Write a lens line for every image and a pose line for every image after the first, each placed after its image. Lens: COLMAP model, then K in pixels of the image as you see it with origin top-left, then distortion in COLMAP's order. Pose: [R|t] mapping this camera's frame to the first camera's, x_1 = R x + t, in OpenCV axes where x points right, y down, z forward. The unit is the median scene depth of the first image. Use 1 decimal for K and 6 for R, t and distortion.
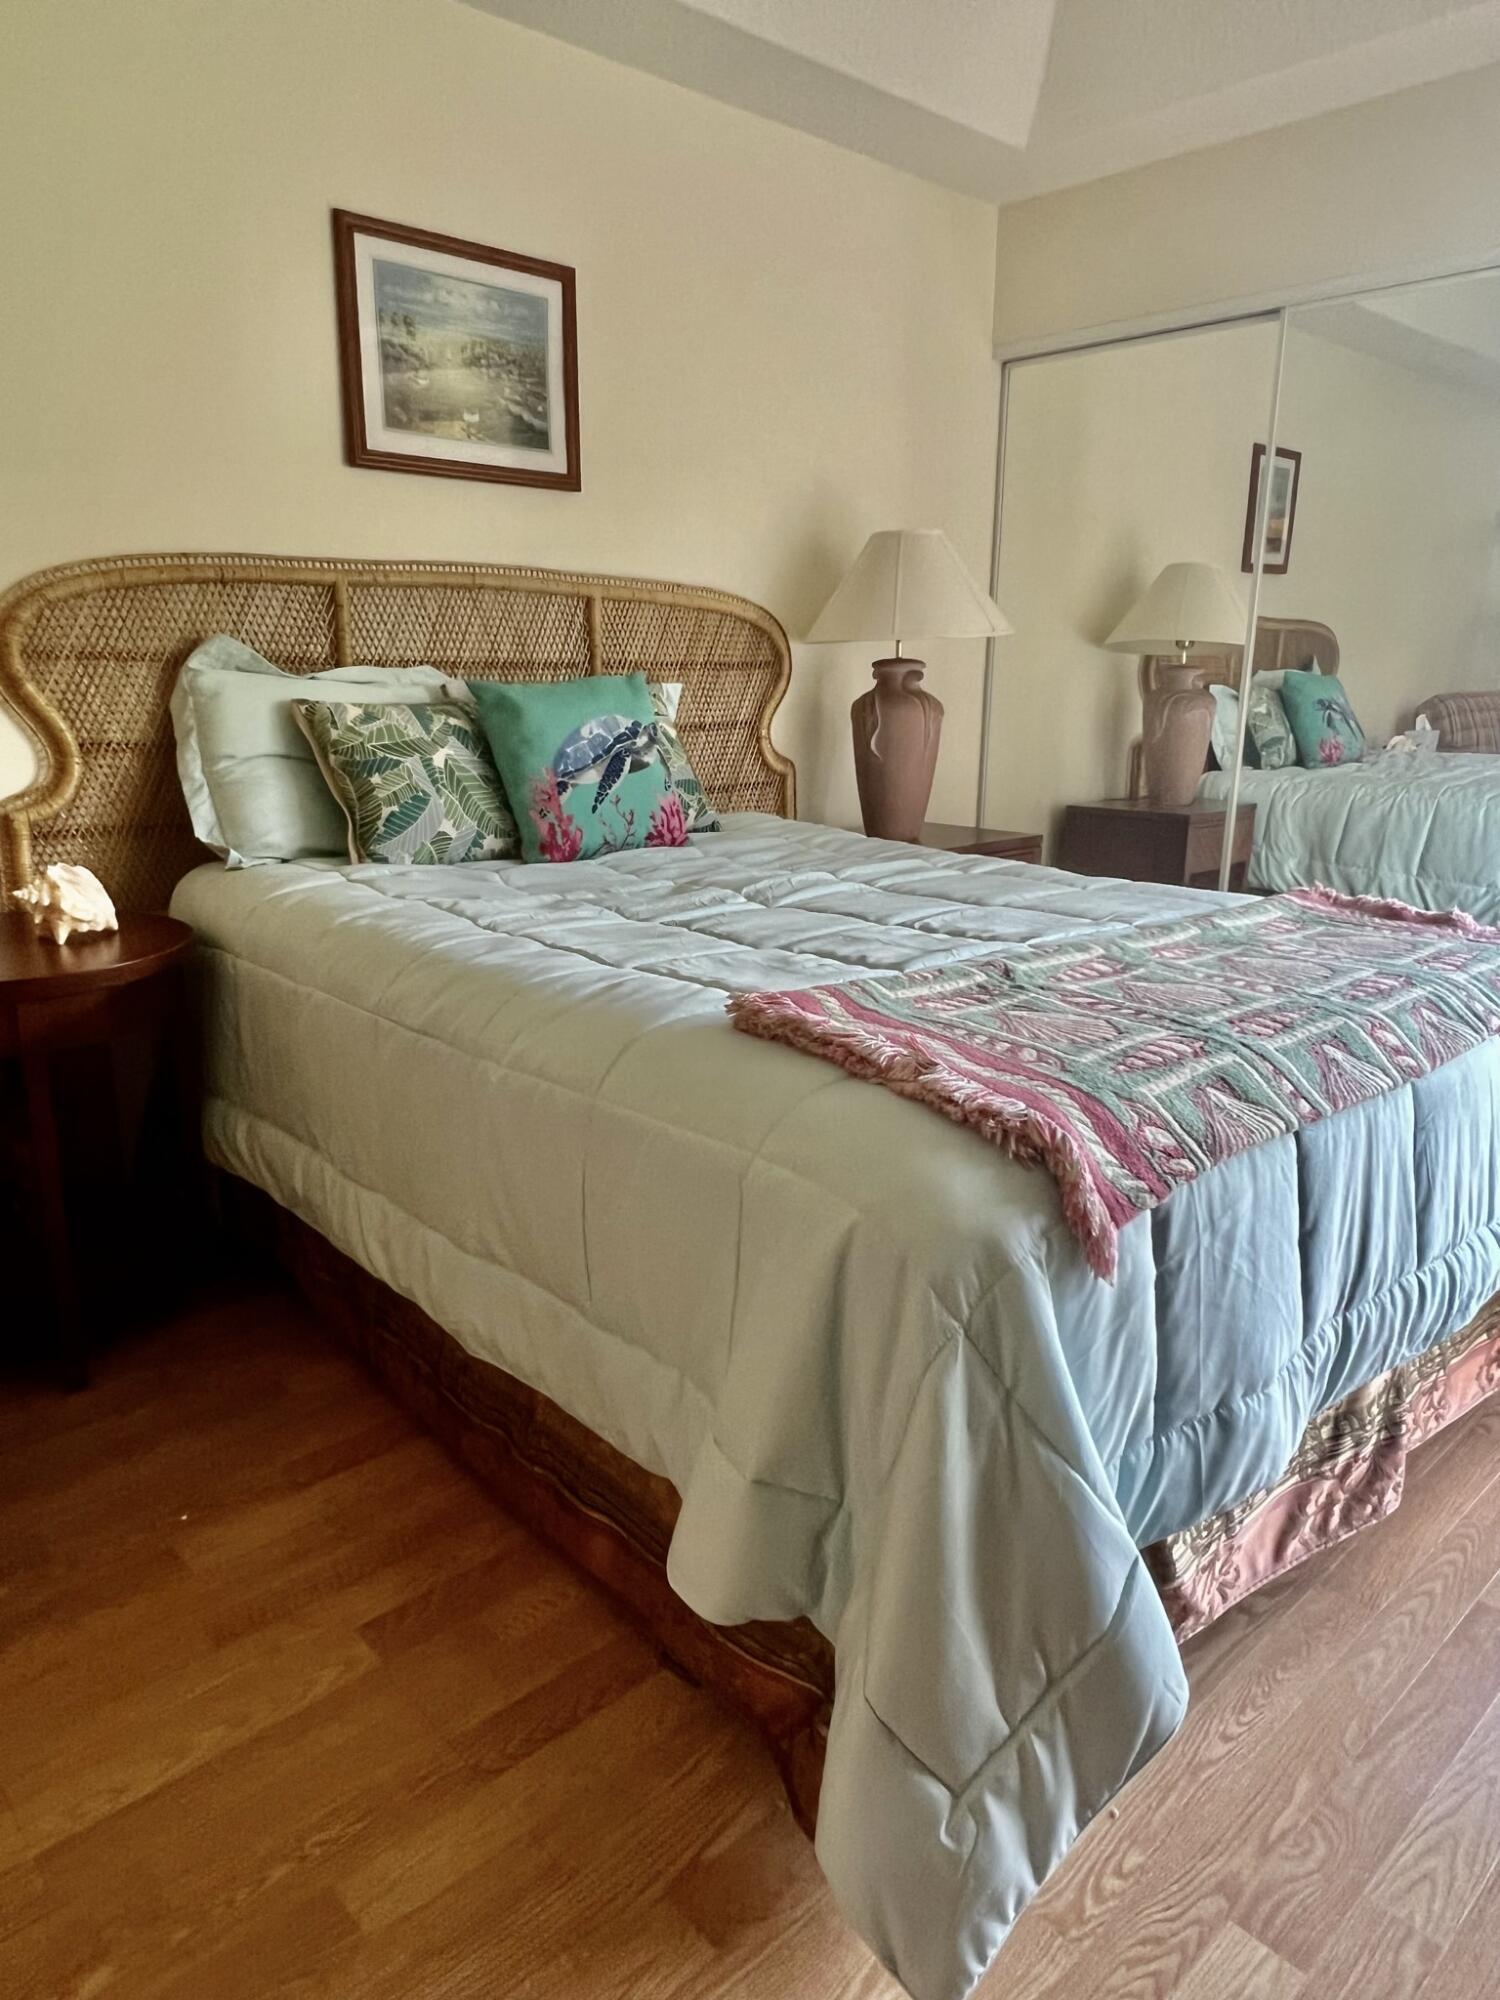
lens RADIAL K [[1336.8, 0, 750.0], [0, 1336.8, 1000.0], [0, 0, 1]] dist [-0.018226, -0.004326]
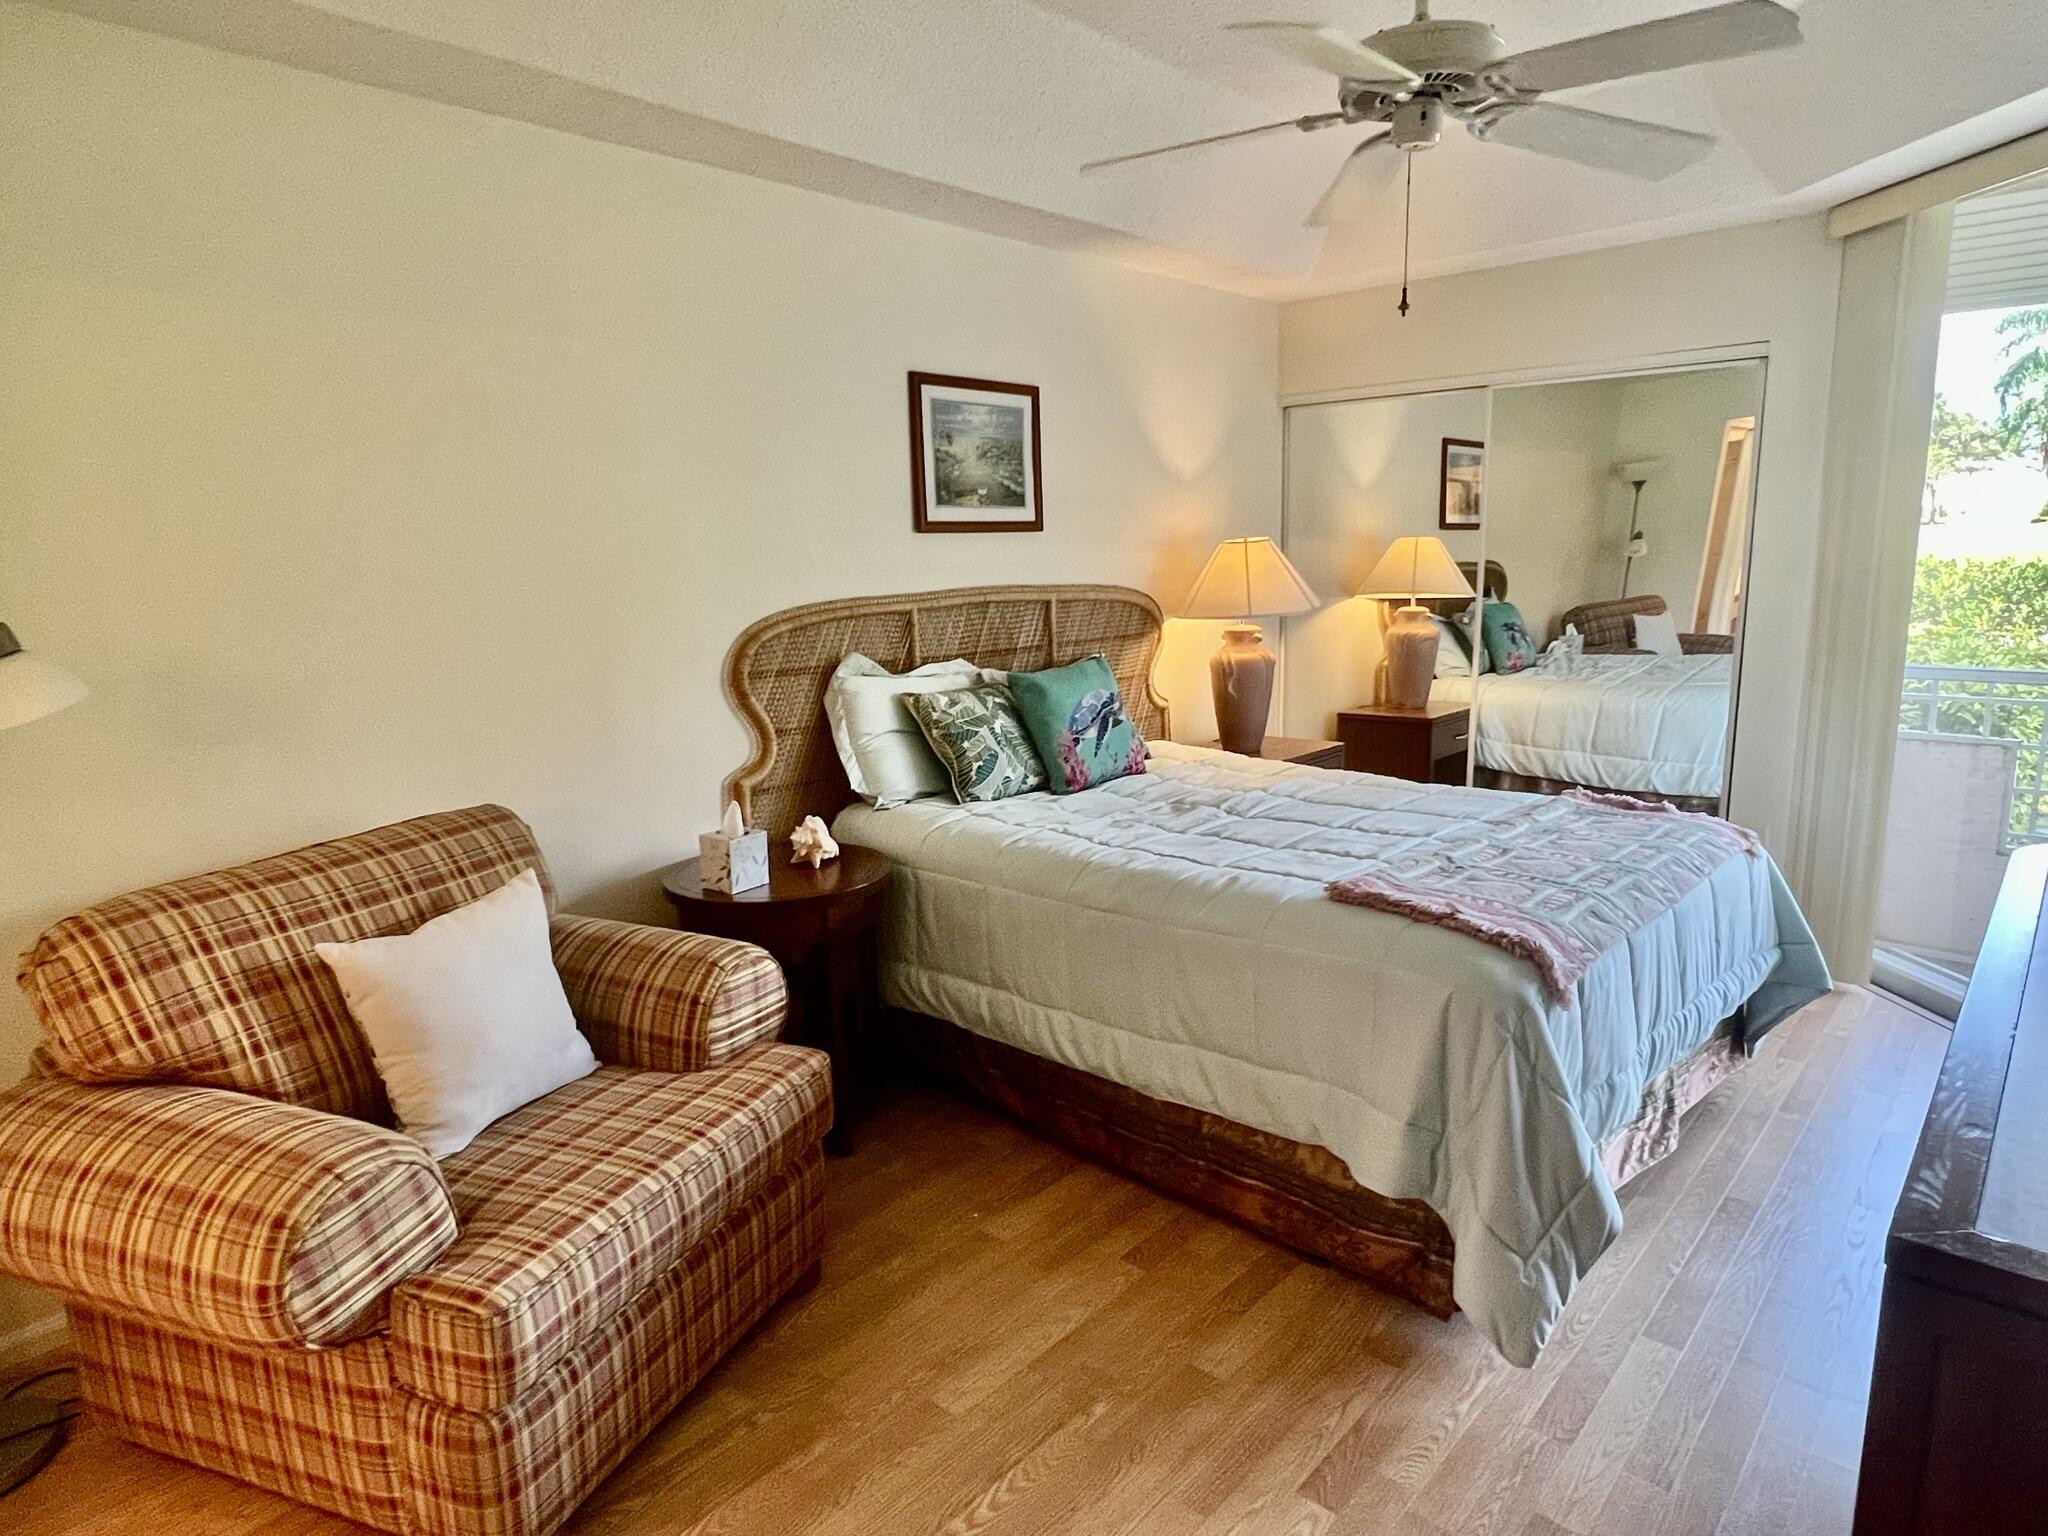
lens RADIAL K [[1248.0, 0, 1024.0], [0, 1248.0, 768.0], [0, 0, 1]] dist [-0.033594, 0.000948]
pose [[0.995583, -0.048982, 0.080098, -0.345751], [0.054456, 0.996222, -0.067648, -0.041484], [-0.076482, 0.071711, 0.994489, -0.430829]]
